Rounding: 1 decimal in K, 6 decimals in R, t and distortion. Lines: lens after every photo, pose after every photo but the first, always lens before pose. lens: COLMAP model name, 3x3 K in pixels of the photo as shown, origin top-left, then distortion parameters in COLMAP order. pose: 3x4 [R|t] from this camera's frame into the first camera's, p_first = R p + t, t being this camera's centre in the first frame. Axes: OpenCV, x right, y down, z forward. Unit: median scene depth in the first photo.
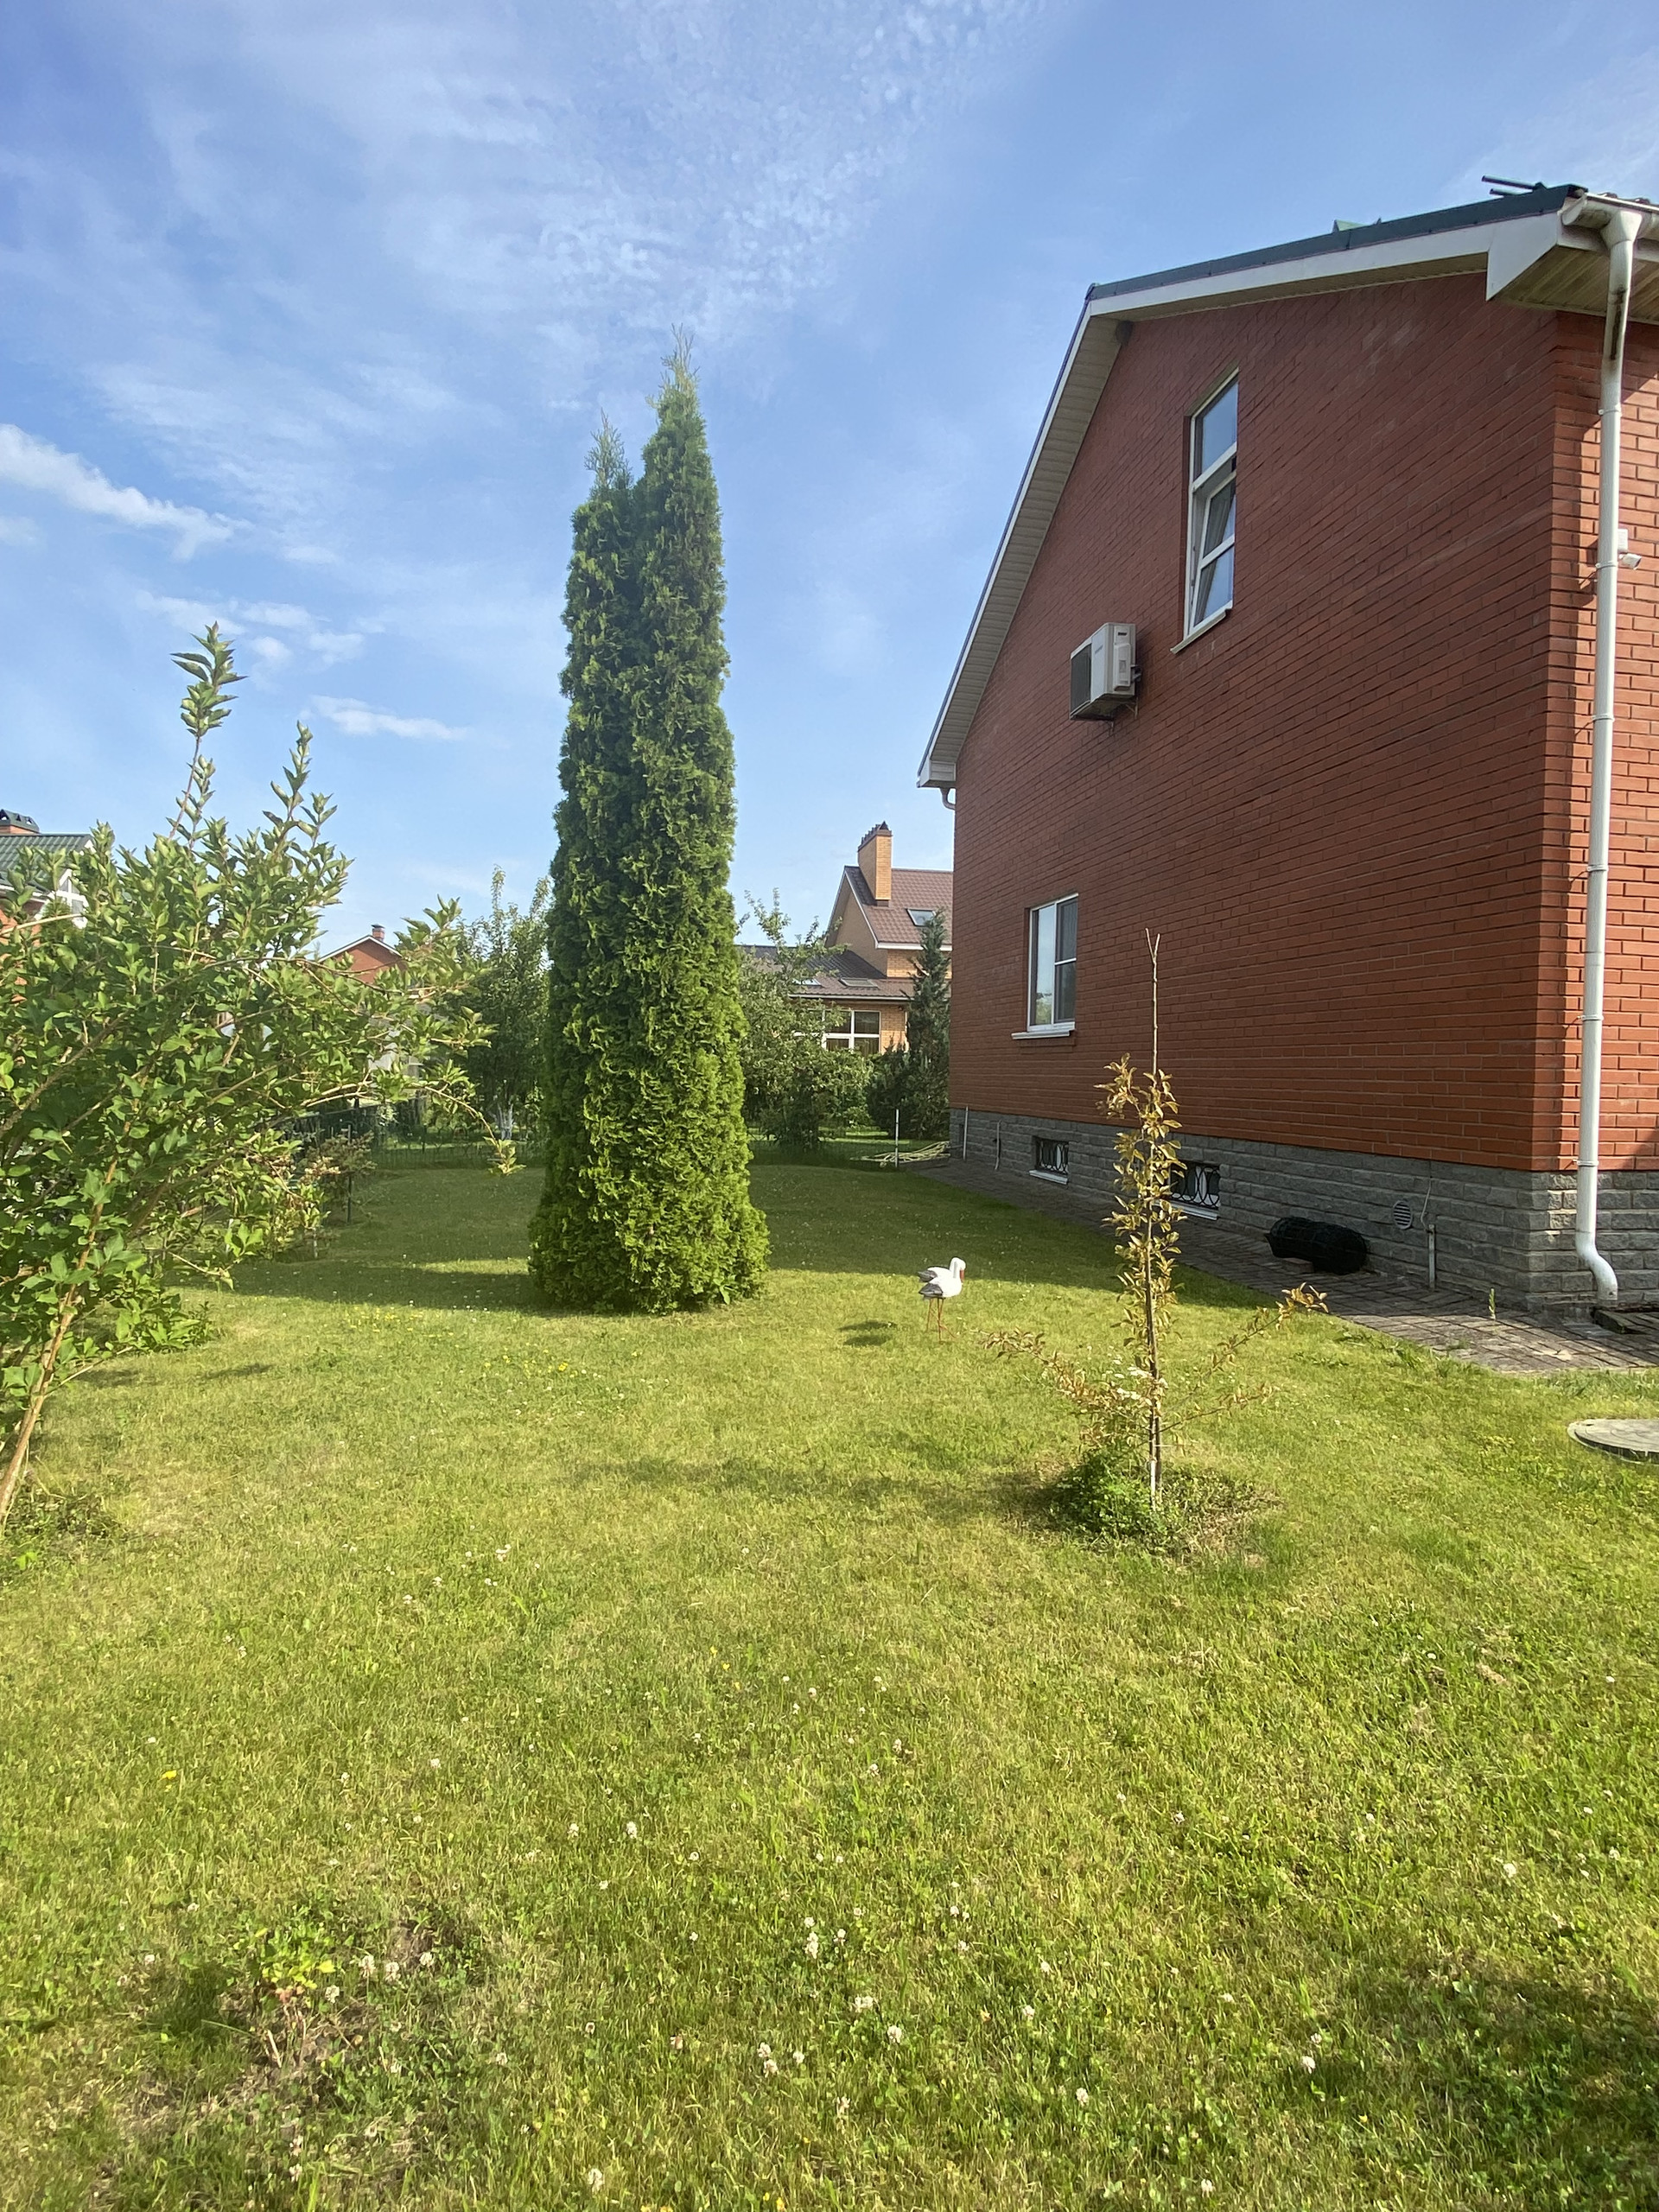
lens RADIAL K [[1201.7, 0, 817.1], [0, 1201.7, 1099.6], [0, 0, 1]] dist [0.068134, -0.079641]
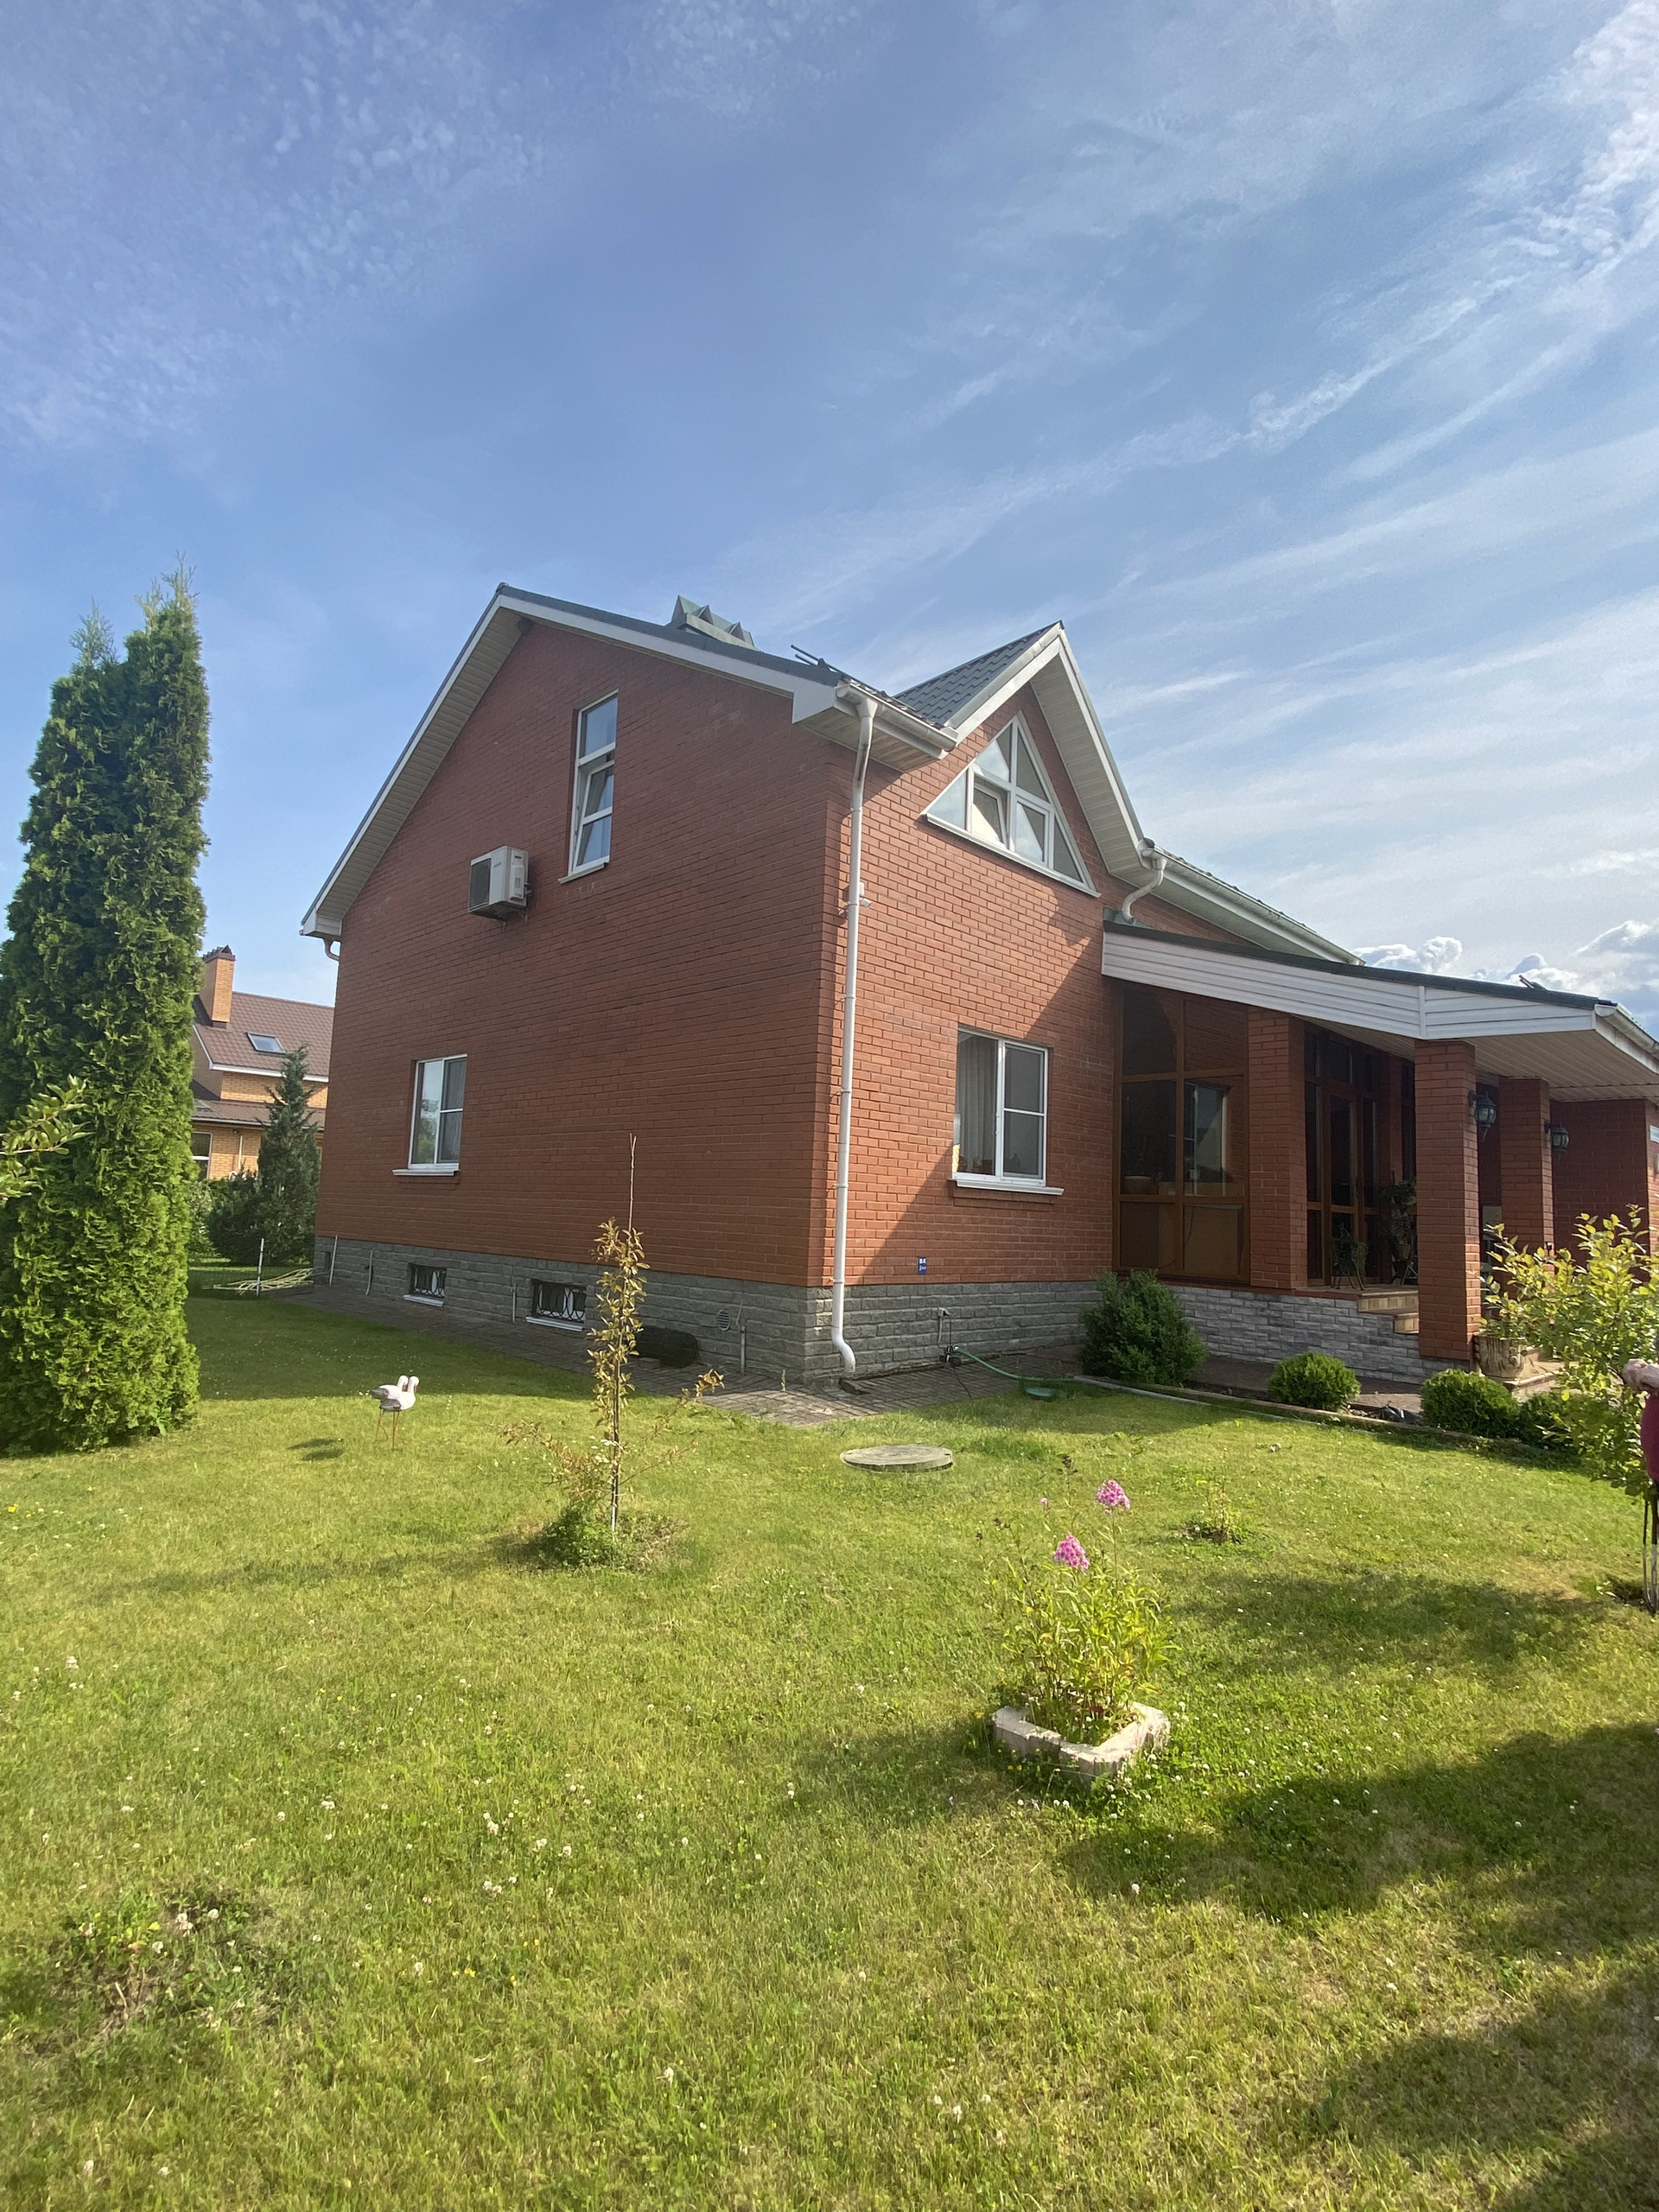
lens RADIAL K [[1016.1, 0, 829.5], [0, 1016.1, 1106.0], [0, 0, 1]] dist [0.046453, -0.053985]
pose [[0.839032, 0.073768, 0.539058, -0.089713], [-0.008640, 0.992448, -0.122364, -0.010304], [-0.544014, 0.098010, 0.833333, -0.083723]]
